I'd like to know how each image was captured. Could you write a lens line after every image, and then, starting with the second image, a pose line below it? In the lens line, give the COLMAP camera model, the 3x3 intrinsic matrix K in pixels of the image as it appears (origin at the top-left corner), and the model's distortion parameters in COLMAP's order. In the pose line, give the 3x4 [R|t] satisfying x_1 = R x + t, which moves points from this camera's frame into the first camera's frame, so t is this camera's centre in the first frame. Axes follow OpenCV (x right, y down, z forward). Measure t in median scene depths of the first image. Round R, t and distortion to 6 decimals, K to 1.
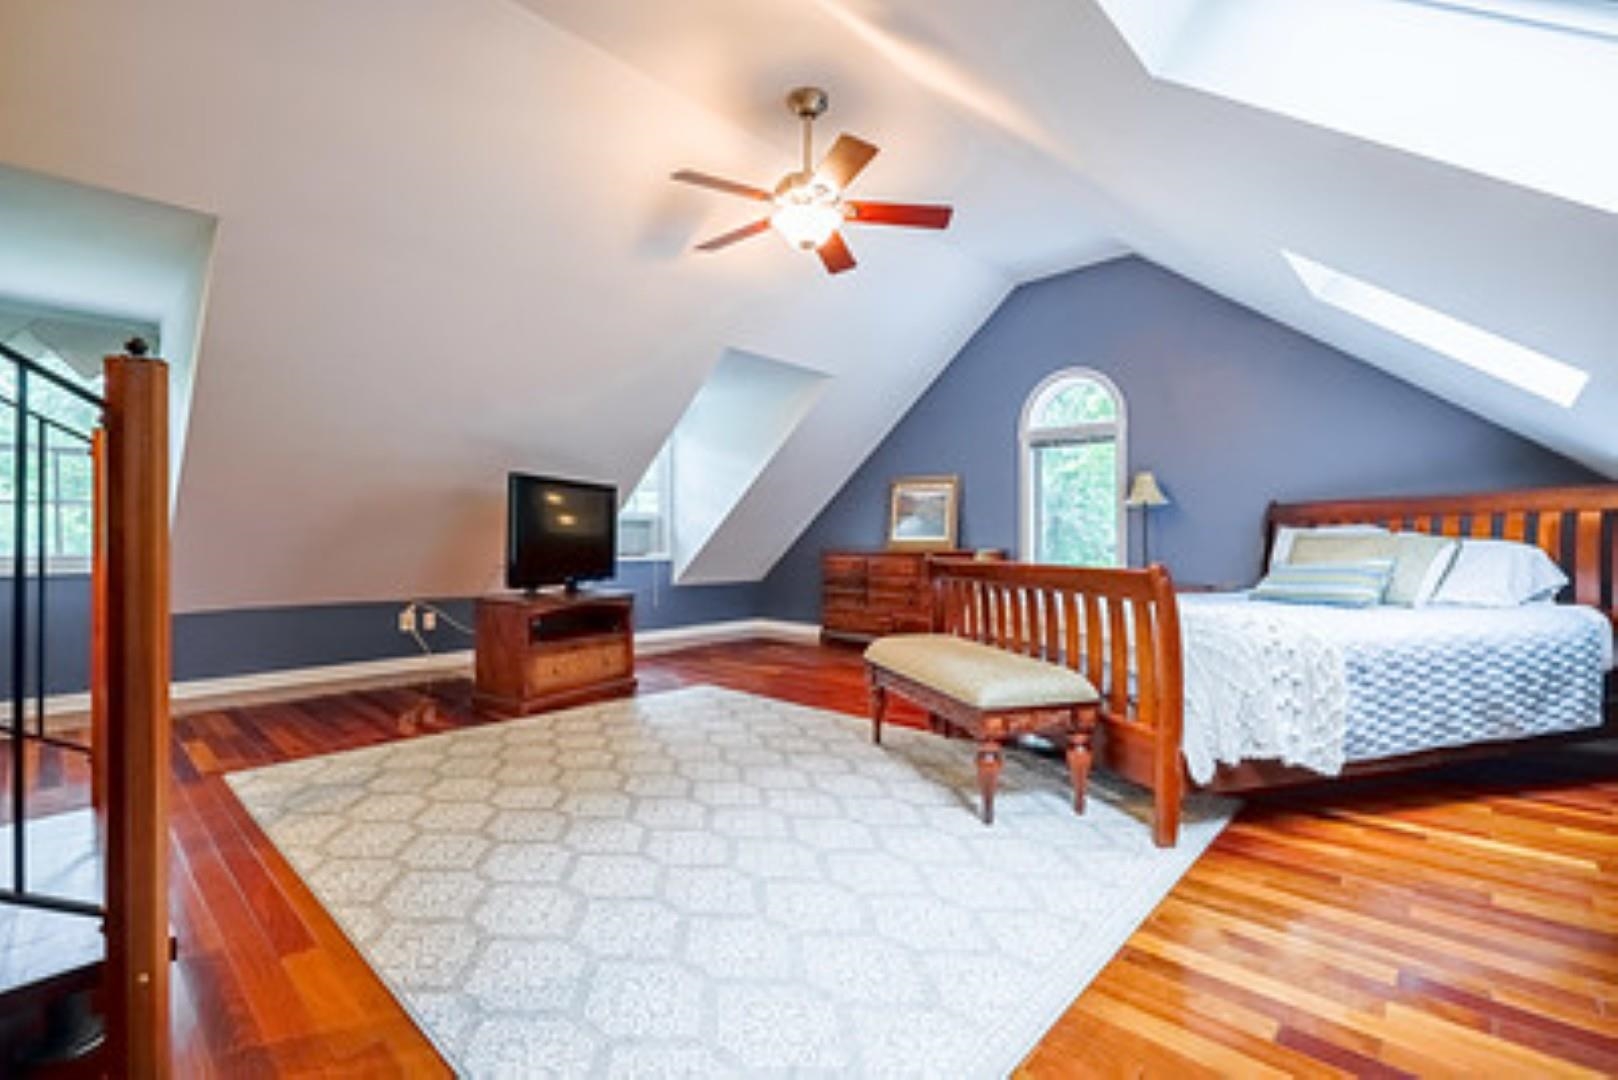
lens RADIAL K [[726.2, 0, 803.3], [0, 726.2, 544.1], [0, 0, 1]] dist [-0.002746, -0.000464]
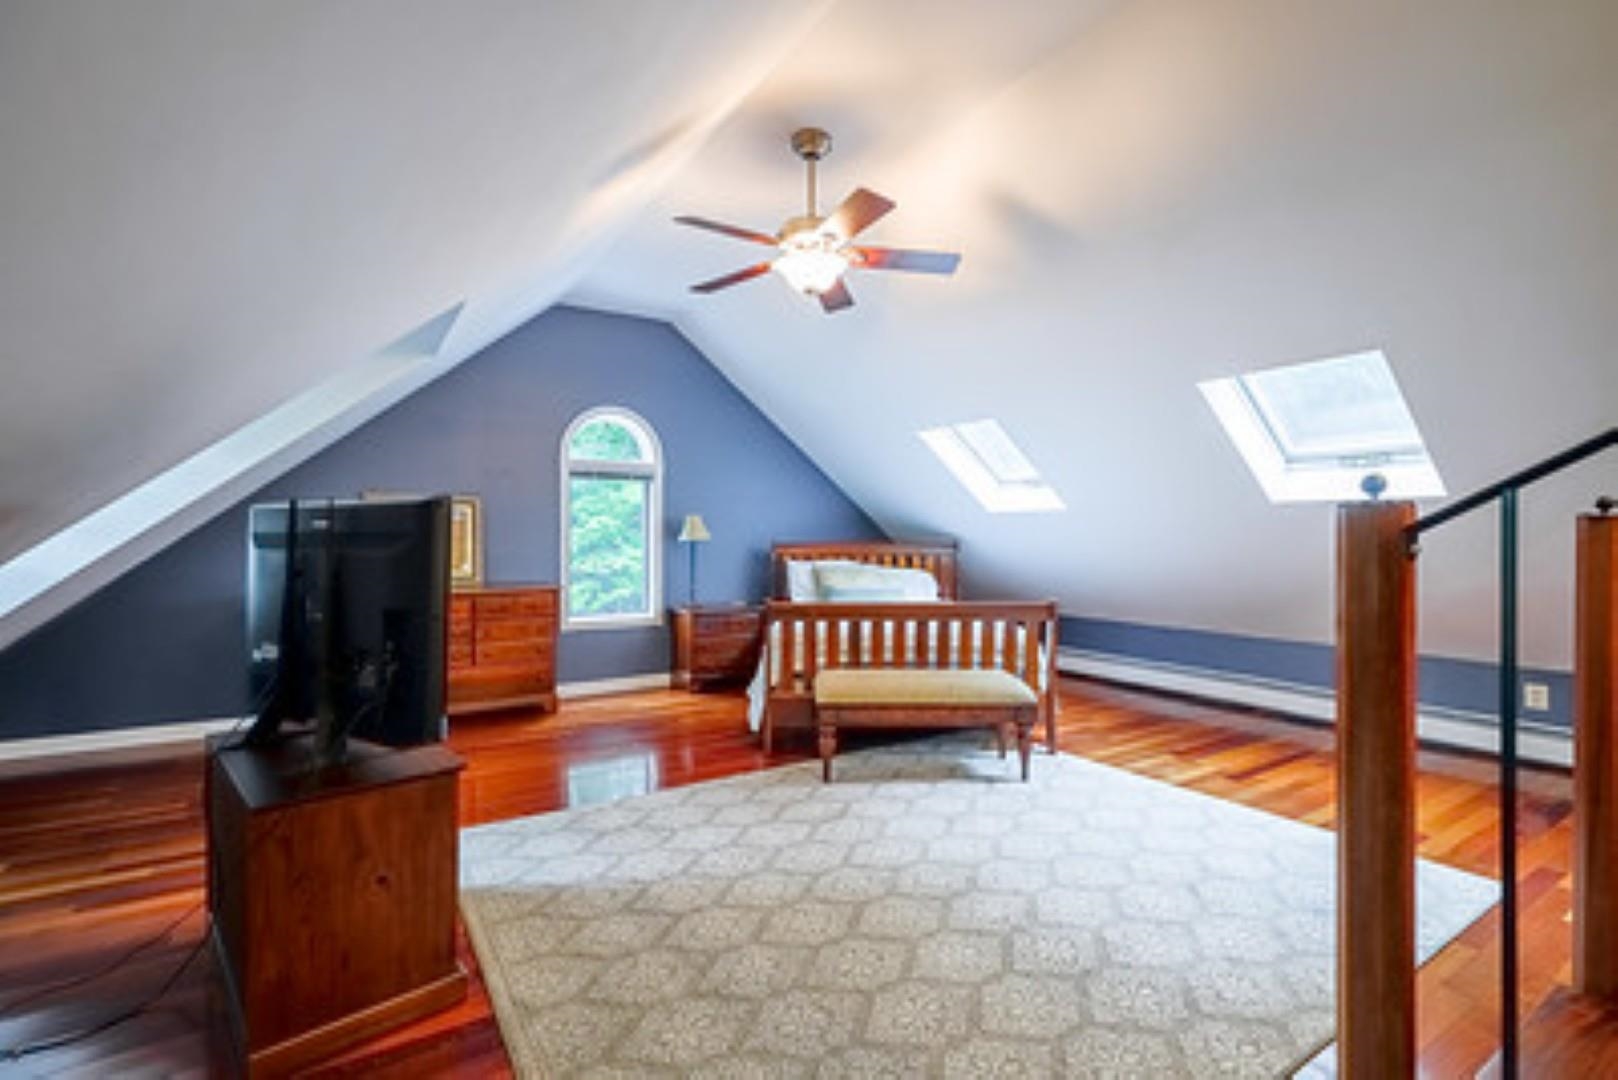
lens RADIAL K [[726.2, 0, 803.3], [0, 726.2, 544.1], [0, 0, 1]] dist [-0.002746, -0.000464]
pose [[0.249822, -0.012688, 0.968209, -0.972515], [0.007045, 0.999911, 0.011286, -0.090556], [-0.968266, 0.004001, 0.249889, 0.797393]]
